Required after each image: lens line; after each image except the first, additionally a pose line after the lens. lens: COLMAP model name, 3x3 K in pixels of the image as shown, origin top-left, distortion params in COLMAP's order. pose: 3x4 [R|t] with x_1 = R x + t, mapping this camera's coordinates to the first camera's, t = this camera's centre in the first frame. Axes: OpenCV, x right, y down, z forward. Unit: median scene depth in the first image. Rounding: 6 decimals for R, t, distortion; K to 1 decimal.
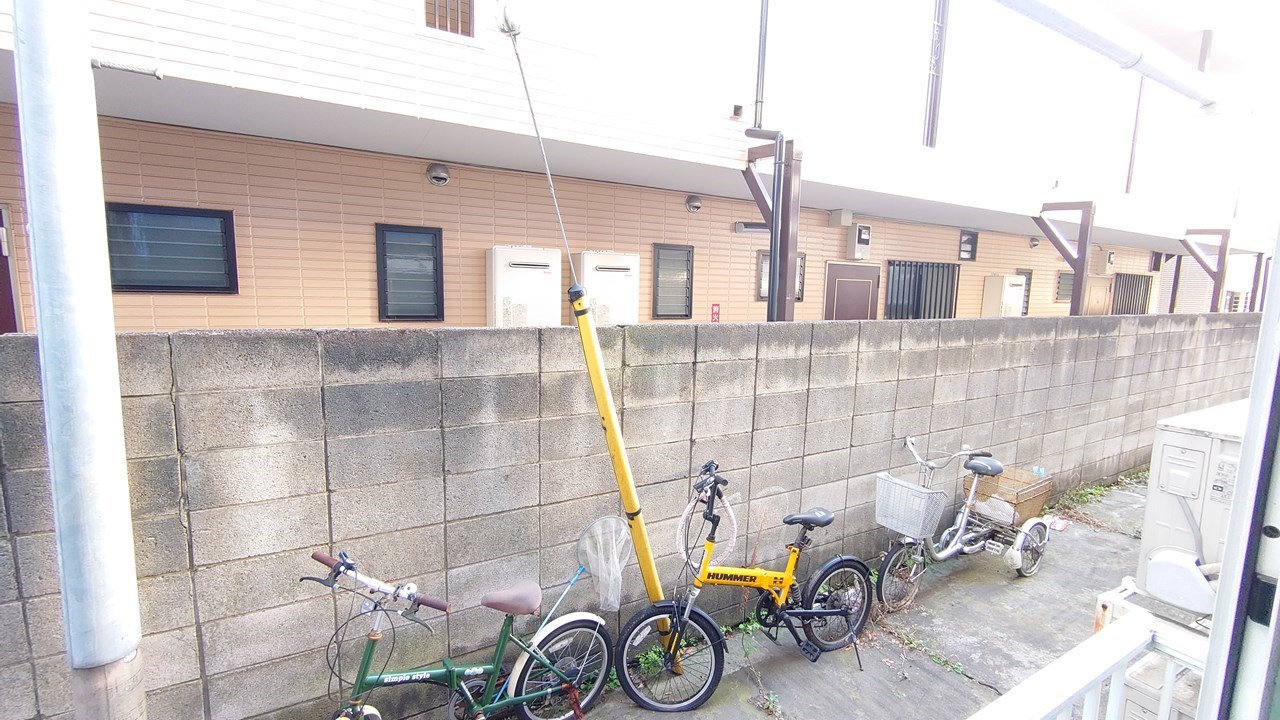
lens RADIAL K [[537.5, 0, 644.2], [0, 537.5, 359.6], [0, 0, 1]] dist [-0.002541, -0.001935]
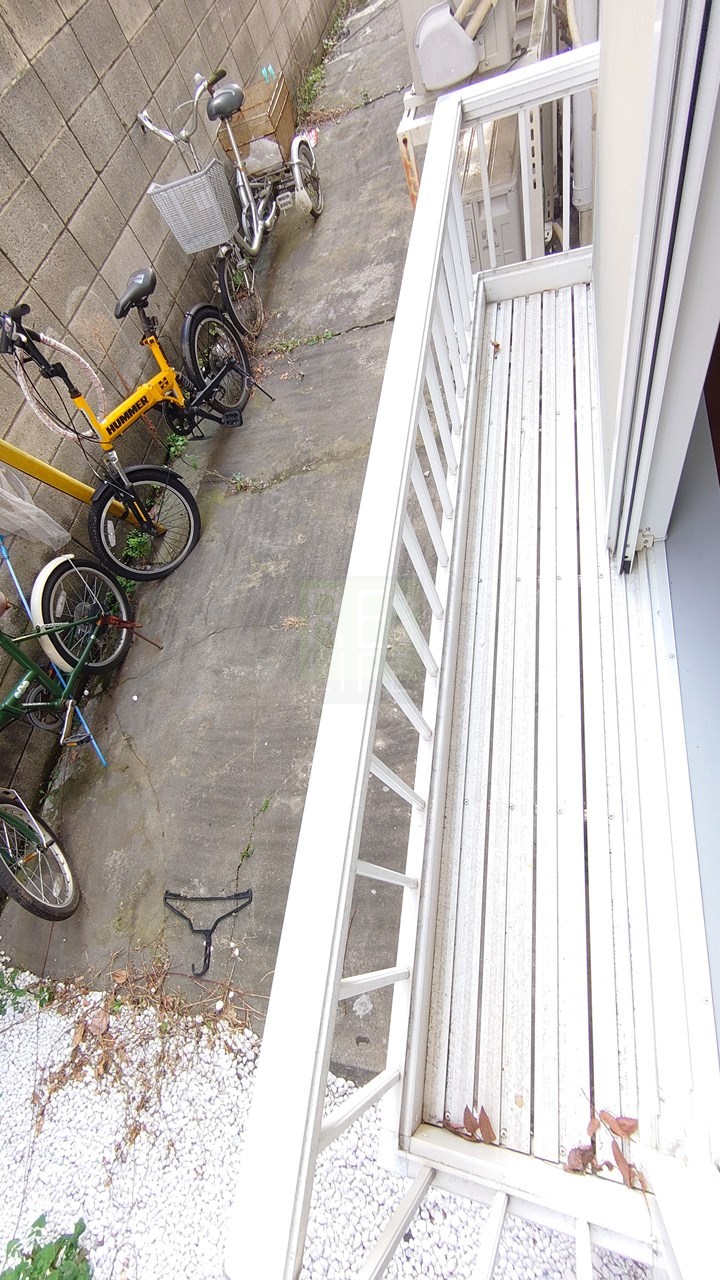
lens RADIAL K [[537.5, 0, 360.0], [0, 537.5, 644.1], [0, 0, 1]] dist [-0.002541, -0.001935]
pose [[0.585168, -0.792712, 0.170838, -0.057748], [0.415816, 0.474195, 0.776039, 0.056772], [-0.696186, -0.383076, 0.607106, 0.055693]]
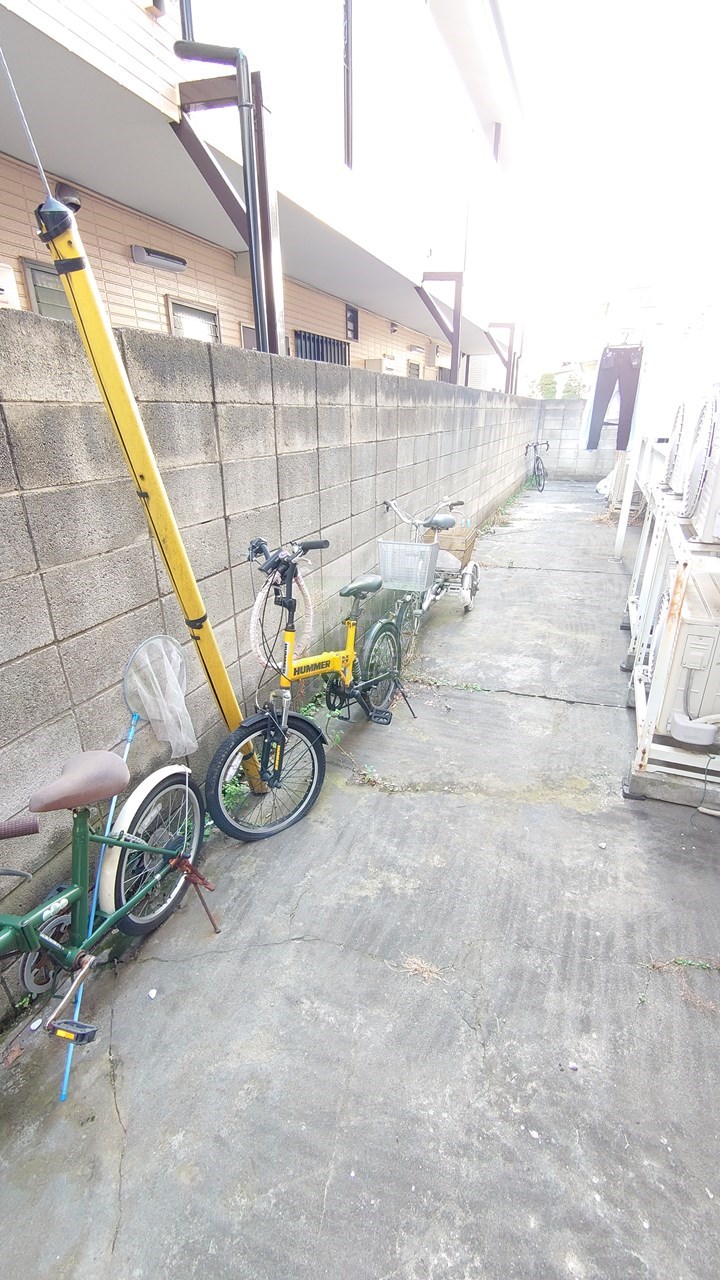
lens RADIAL K [[537.5, 0, 356.6], [0, 537.5, 645.0], [0, 0, 1]] dist [-0.002541, -0.001935]
pose [[0.784454, -0.267673, 0.559449, -0.238324], [0.104412, 0.946189, 0.306307, 0.109358], [-0.611335, -0.181871, 0.770190, 0.285066]]
